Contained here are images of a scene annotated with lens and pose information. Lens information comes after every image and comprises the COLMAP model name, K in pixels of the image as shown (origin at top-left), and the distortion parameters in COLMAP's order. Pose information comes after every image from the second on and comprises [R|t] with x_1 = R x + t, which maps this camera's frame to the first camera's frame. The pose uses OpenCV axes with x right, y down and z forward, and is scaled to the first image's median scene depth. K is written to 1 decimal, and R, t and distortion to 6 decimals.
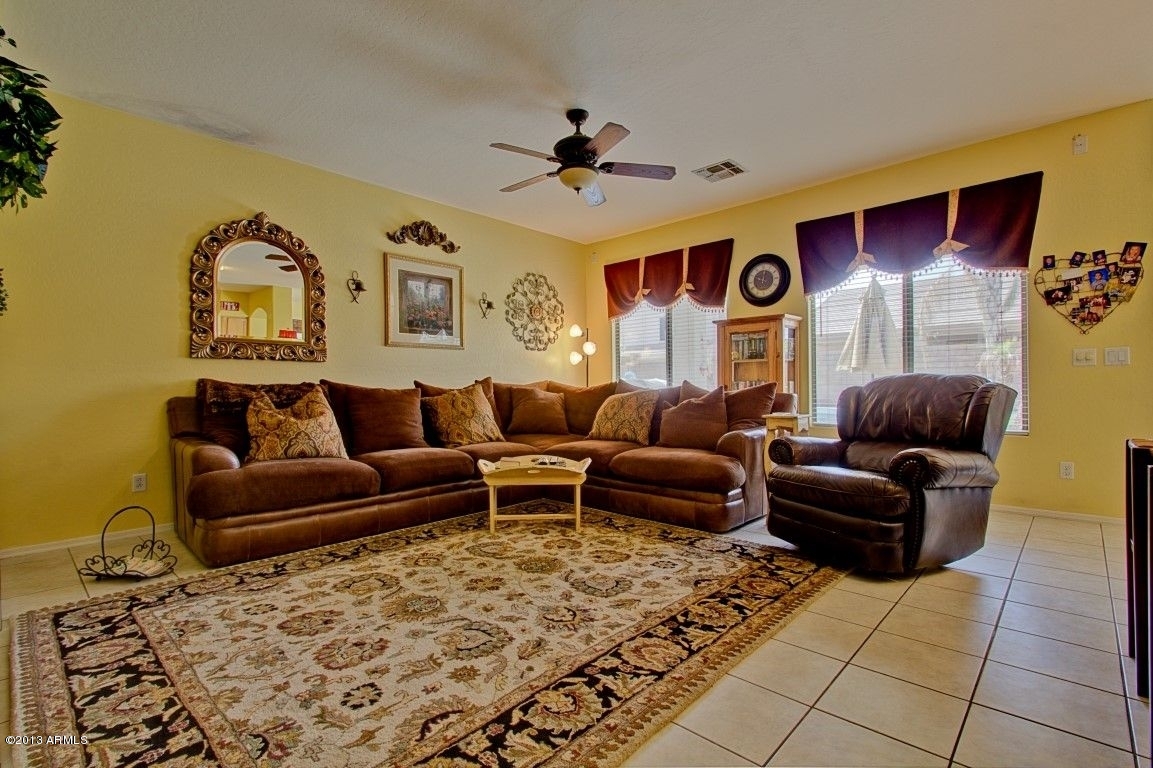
lens RADIAL K [[530.3, 0, 575.1], [0, 530.3, 386.5], [0, 0, 1]] dist [0.026524, -0.013261]
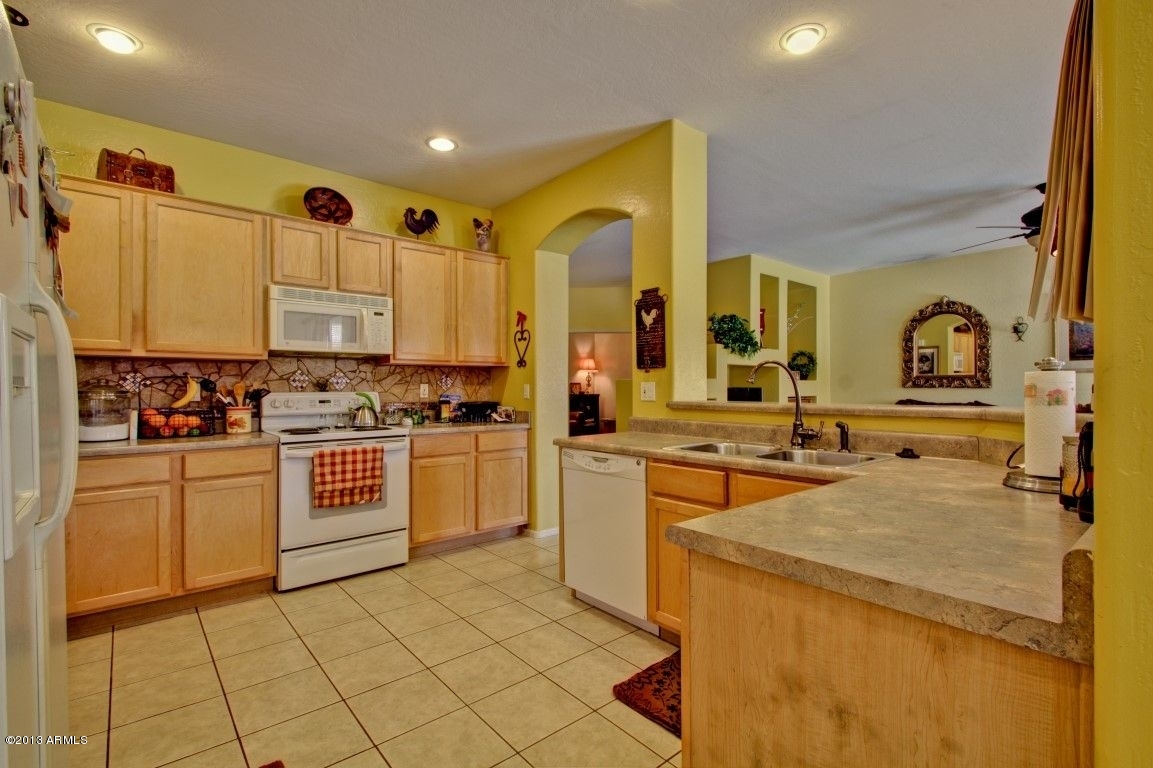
lens RADIAL K [[529.5, 0, 575.7], [0, 529.5, 386.4], [0, 0, 1]] dist [0.030765, -0.017359]
pose [[-0.116026, 0.007839, -0.993215, 1.266970], [0.002520, 0.999968, 0.007598, -0.076480], [0.993243, -0.001621, -0.116042, 0.099620]]
